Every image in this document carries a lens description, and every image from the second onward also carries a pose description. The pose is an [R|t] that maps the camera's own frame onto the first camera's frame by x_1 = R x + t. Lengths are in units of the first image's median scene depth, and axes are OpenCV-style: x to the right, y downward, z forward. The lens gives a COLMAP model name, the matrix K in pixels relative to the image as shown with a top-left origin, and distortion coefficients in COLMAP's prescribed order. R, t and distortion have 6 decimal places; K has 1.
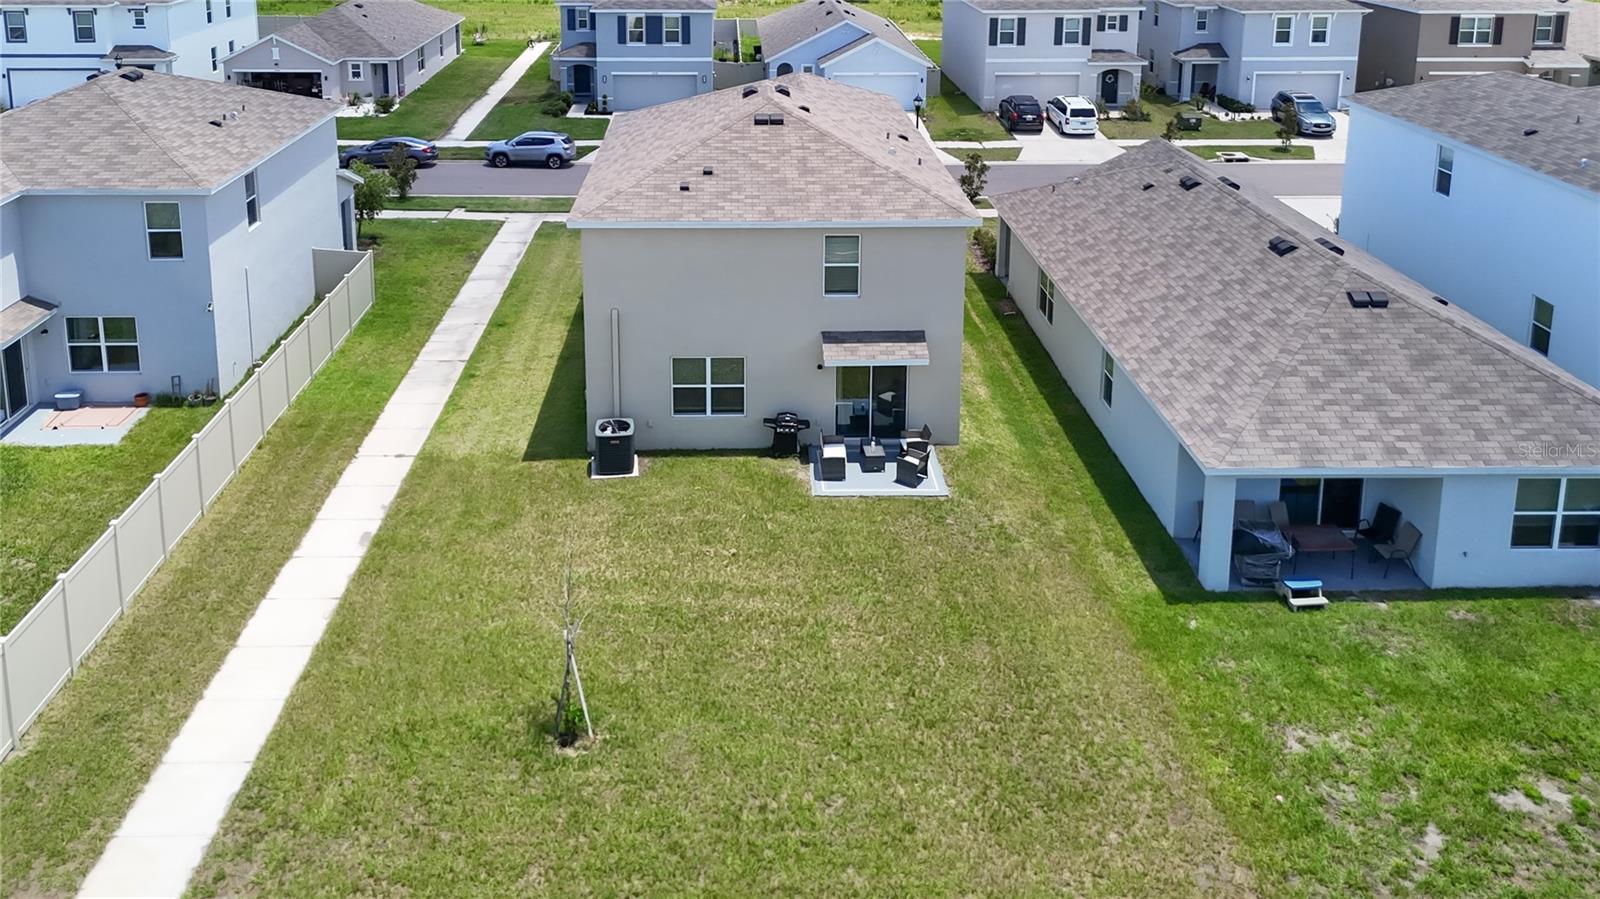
lens RADIAL K [[1237.0, 0, 760.5], [0, 1237.0, 147.6], [0, 0, 1]] dist [-0.000857, 0.016815]
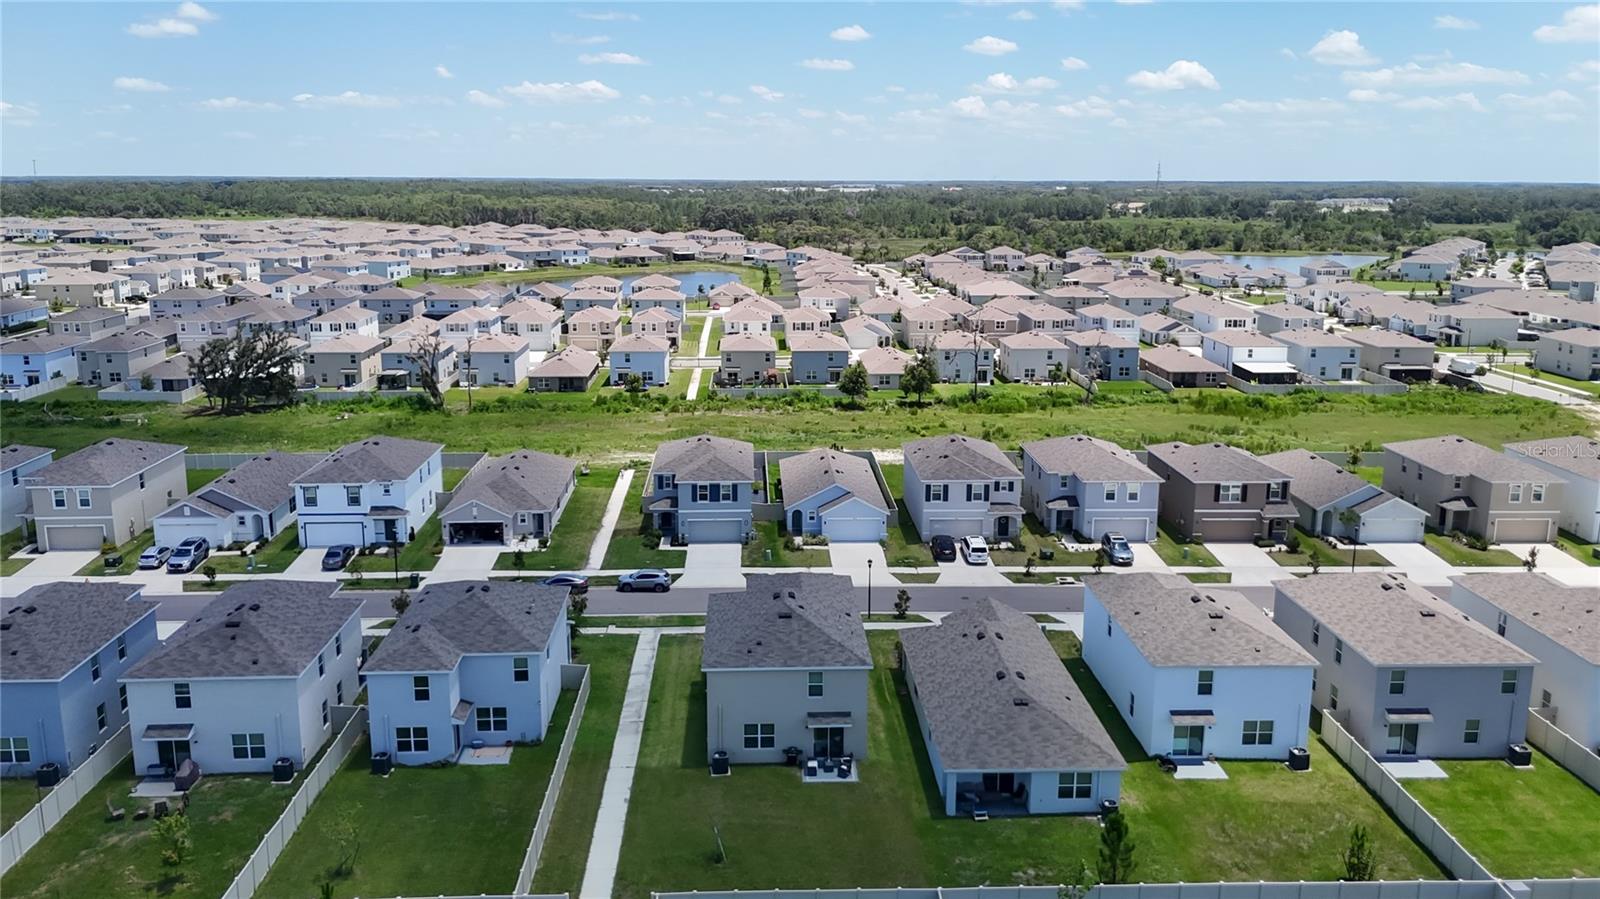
lens RADIAL K [[1213.2, 0, 810.7], [0, 1213.2, 448.8], [0, 0, 1]] dist [0.068428, -0.061667]
pose [[0.999724, -0.002349, 0.023377, 0.002452], [0.002449, 0.999988, -0.004250, -0.329924], [-0.023367, 0.004306, 0.999718, -1.269291]]
